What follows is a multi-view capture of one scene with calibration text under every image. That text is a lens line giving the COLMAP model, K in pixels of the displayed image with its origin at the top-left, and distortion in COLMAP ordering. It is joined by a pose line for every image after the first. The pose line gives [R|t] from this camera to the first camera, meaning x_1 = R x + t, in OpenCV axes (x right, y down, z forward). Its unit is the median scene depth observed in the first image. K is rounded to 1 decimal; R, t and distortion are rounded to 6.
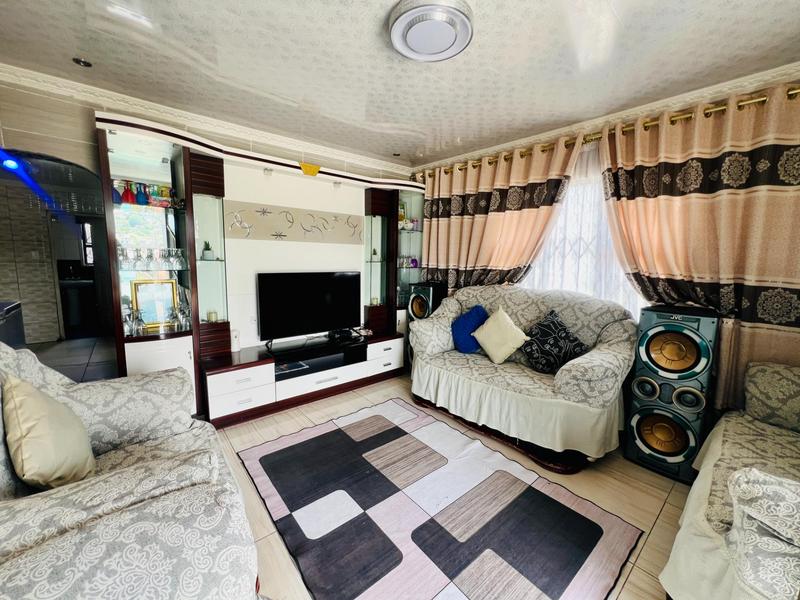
lens RADIAL K [[318.9, 0, 394.4], [0, 318.9, 300.2], [0, 0, 1]] dist [-0.002762, 0.000608]
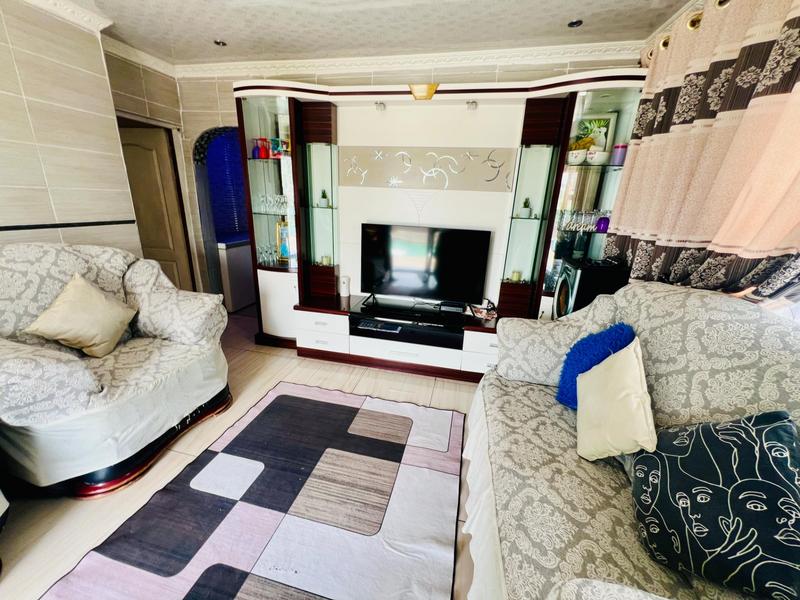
lens RADIAL K [[318.9, 0, 399.9], [0, 318.9, 298.0], [0, 0, 1]] dist [-0.002762, 0.000608]
pose [[0.611100, 0.242888, -0.753367, 0.443590], [-0.133153, 0.969739, 0.204638, -0.080346], [0.780274, -0.024741, 0.624949, 0.501398]]
